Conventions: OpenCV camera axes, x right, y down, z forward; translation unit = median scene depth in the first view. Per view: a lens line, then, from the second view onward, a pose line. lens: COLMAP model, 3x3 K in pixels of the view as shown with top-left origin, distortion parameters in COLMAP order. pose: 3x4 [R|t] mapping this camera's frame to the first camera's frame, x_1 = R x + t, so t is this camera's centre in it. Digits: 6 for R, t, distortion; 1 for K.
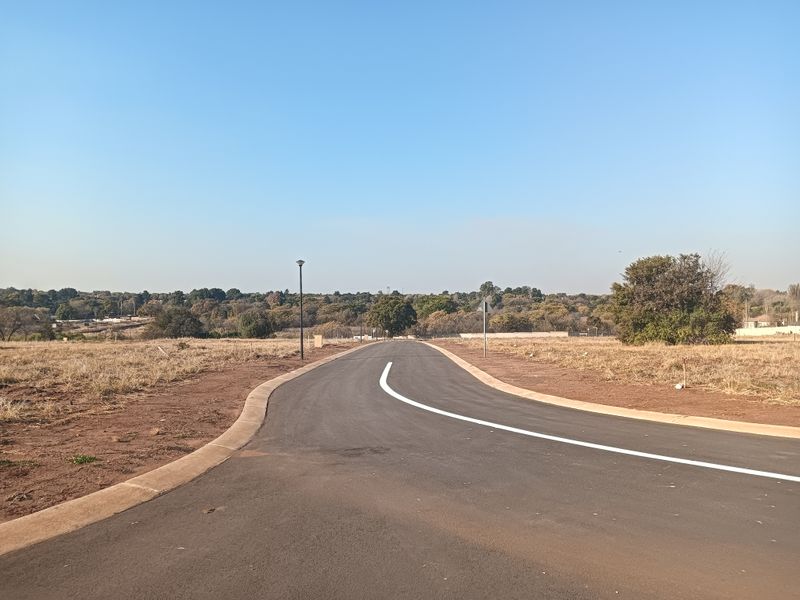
lens RADIAL K [[626.1, 0, 403.6], [0, 626.1, 302.8], [0, 0, 1]] dist [0.135882, -0.290965]
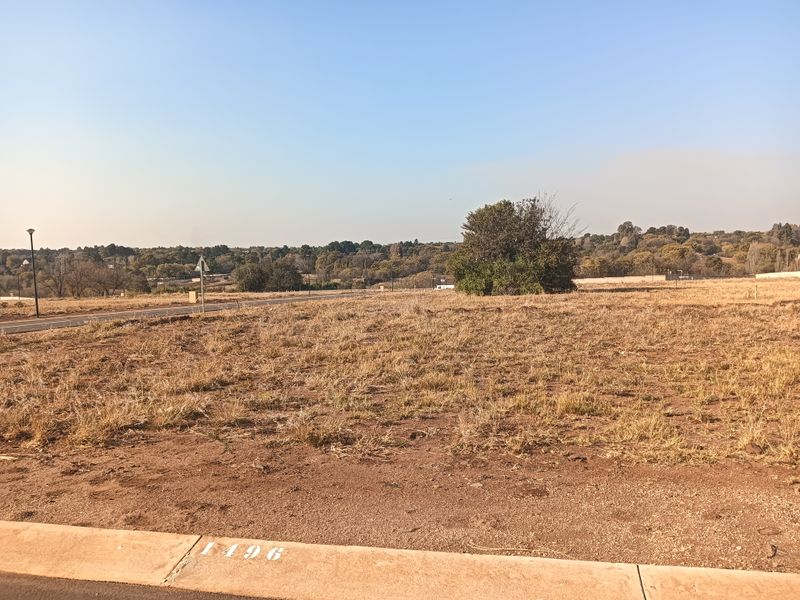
lens RADIAL K [[626.1, 0, 403.6], [0, 626.1, 302.8], [0, 0, 1]] dist [0.135882, -0.290965]
pose [[0.972300, -0.013741, -0.233332, 0.058858], [0.033201, 0.996268, 0.079678, -0.000393], [0.231367, -0.085218, 0.969127, 0.004414]]
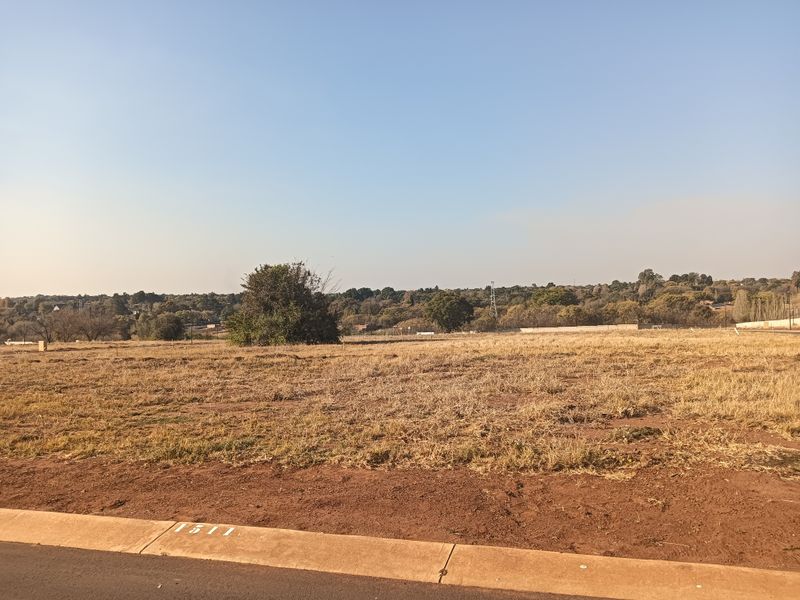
lens RADIAL K [[626.1, 0, 403.6], [0, 626.1, 302.8], [0, 0, 1]] dist [0.135882, -0.290965]
pose [[0.957098, -0.028759, -0.288332, 0.113423], [0.031516, 0.999491, 0.004923, -0.000818], [0.288044, -0.013798, 0.957518, 0.002834]]
